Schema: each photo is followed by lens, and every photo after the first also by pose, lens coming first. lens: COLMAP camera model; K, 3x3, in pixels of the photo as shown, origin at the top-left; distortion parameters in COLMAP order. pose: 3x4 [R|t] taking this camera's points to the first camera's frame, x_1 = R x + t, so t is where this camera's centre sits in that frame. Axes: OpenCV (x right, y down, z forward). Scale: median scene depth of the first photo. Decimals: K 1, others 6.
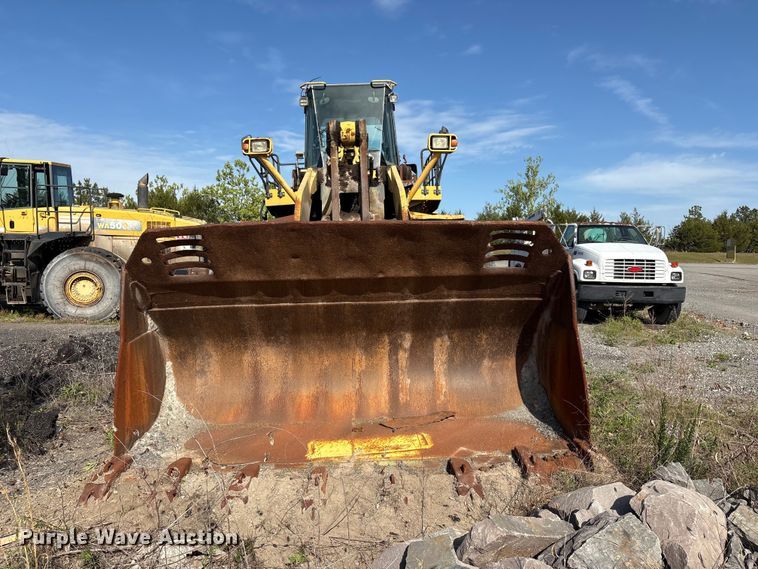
lens RADIAL K [[585.7, 0, 370.4], [0, 585.7, 280.4], [0, 0, 1]] dist [0.074196, -0.063653]
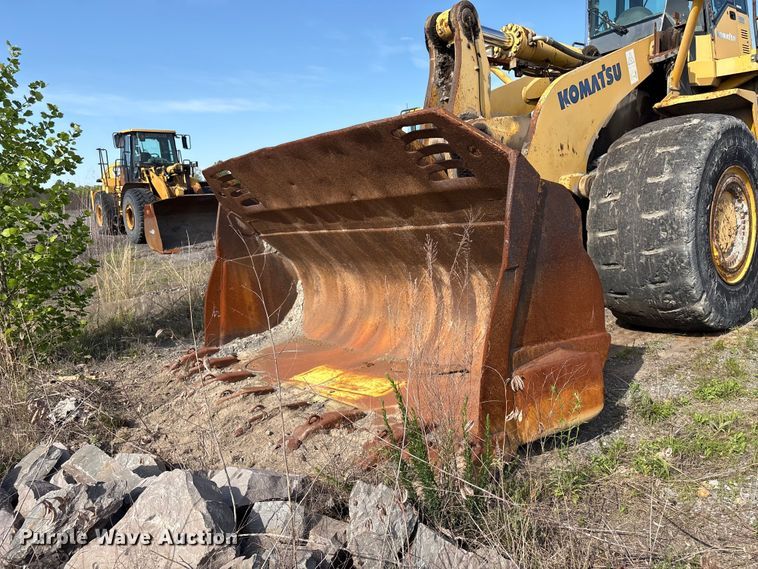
lens RADIAL K [[579.5, 0, 380.1], [0, 579.5, 287.7], [0, 0, 1]] dist [0.035949, -0.002772]
pose [[0.600119, 0.078064, -0.796092, 0.656793], [0.032446, 0.992032, 0.121737, 0.017558], [0.799252, -0.098886, 0.592805, 0.438233]]
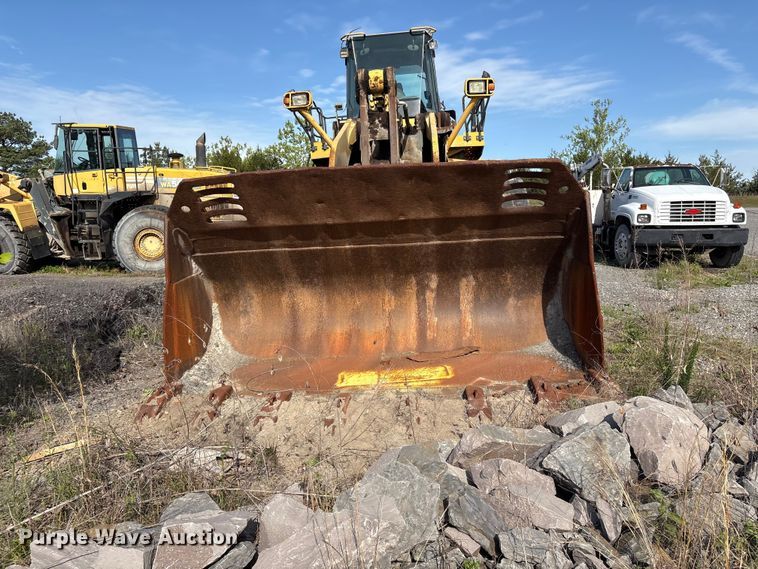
lens RADIAL K [[582.7, 0, 380.1], [0, 582.7, 278.7], [0, 0, 1]] dist [0.070368, -0.067376]
pose [[0.994962, -0.017190, -0.098771, 0.070024], [0.024298, 0.997165, 0.071217, 0.022187], [0.097267, -0.073258, 0.992559, -0.043203]]
